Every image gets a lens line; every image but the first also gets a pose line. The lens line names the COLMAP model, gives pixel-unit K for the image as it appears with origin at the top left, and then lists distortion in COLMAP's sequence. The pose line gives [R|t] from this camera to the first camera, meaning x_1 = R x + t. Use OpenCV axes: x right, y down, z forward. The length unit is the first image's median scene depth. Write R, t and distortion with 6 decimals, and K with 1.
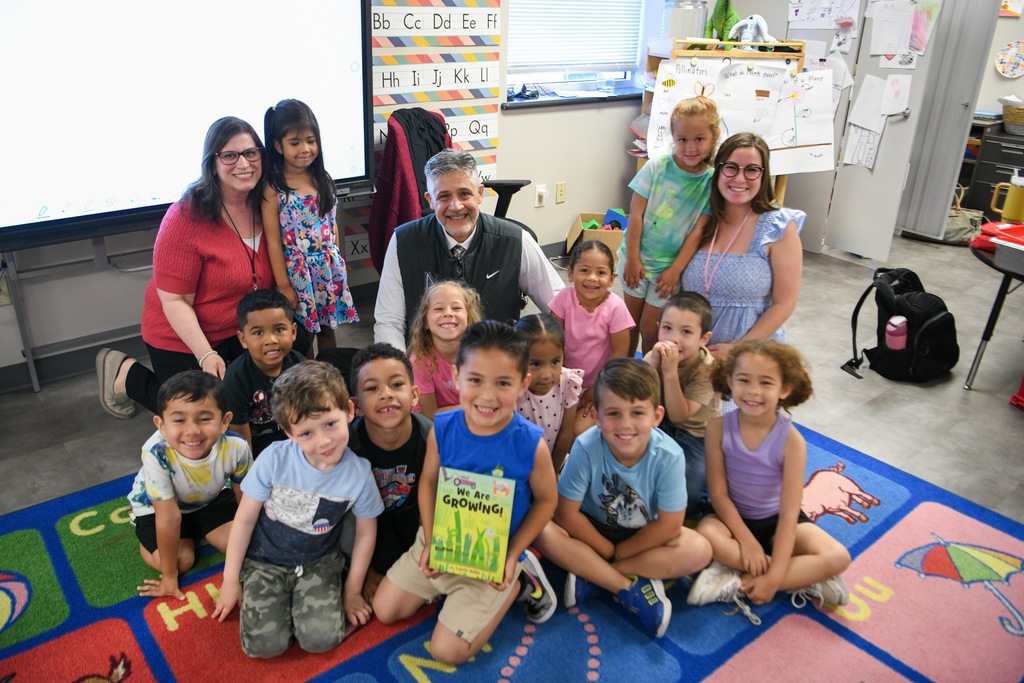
lens RADIAL K [[786.8, 0, 496.4], [0, 786.8, 340.8], [0, 0, 1]] dist [-0.066926, 0.025438]
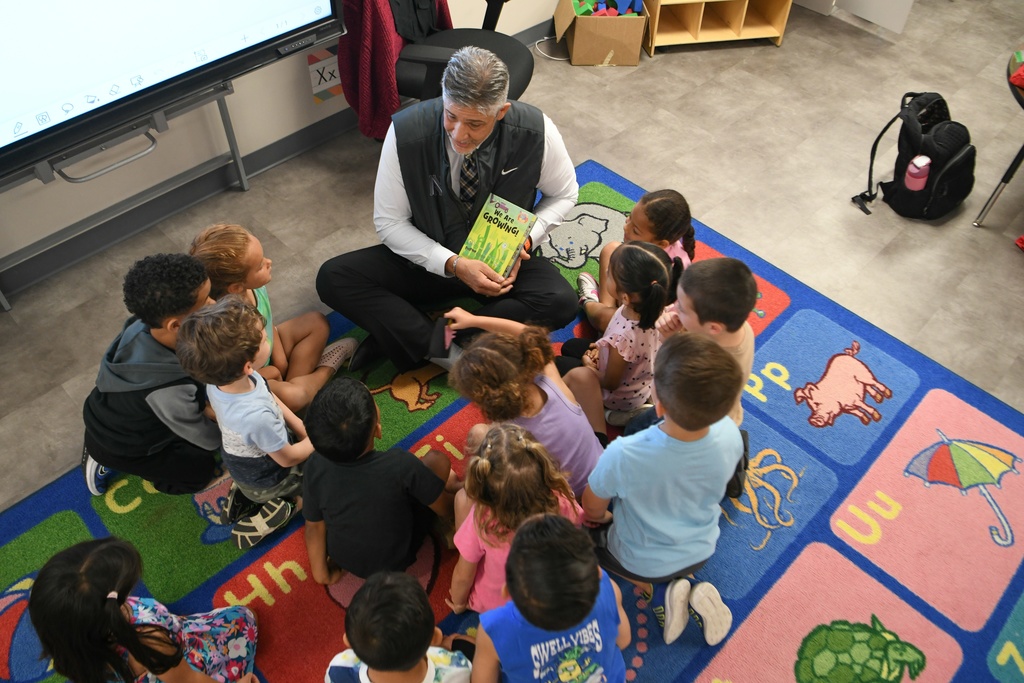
lens RADIAL K [[792.4, 0, 512.0], [0, 792.4, 341.5], [0, 0, 1]] dist [-0.074974, 0.008576]
pose [[0.994904, -0.073763, 0.068733, -0.071754], [0.038307, 0.907152, 0.419056, -0.279486], [-0.093262, -0.414288, 0.905355, 0.111849]]
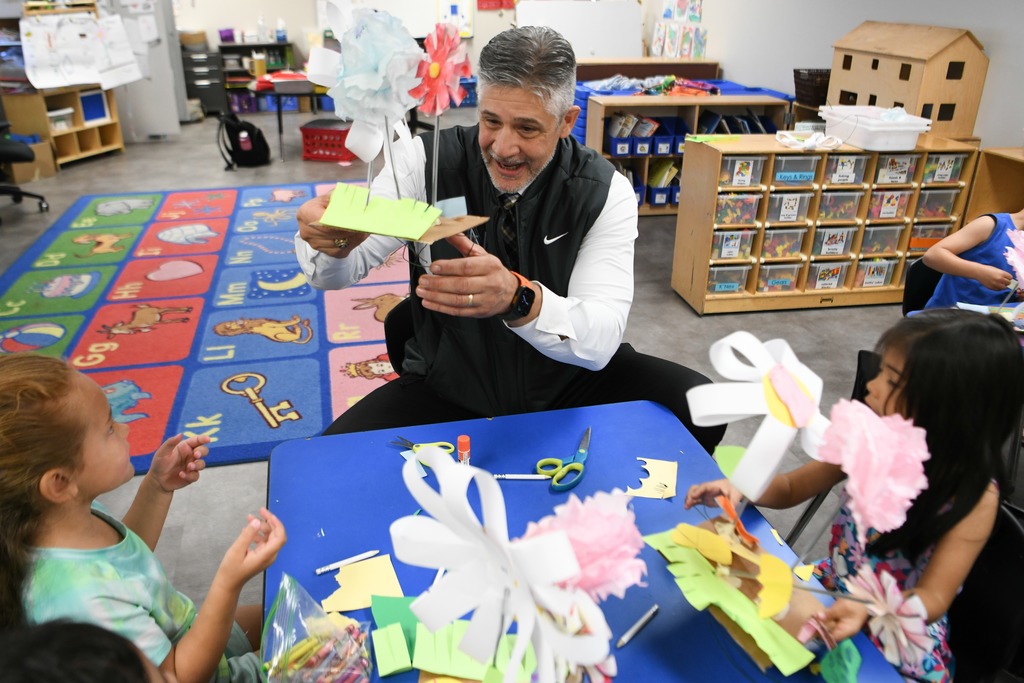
lens RADIAL K [[792.4, 0, 512.0], [0, 792.4, 341.5], [0, 0, 1]] dist [-0.074974, 0.008576]
pose [[0.433323, -0.390879, 0.812062, -1.114101], [0.359726, 0.901177, 0.241820, 0.237797], [-0.826334, 0.187333, 0.531110, -0.555305]]
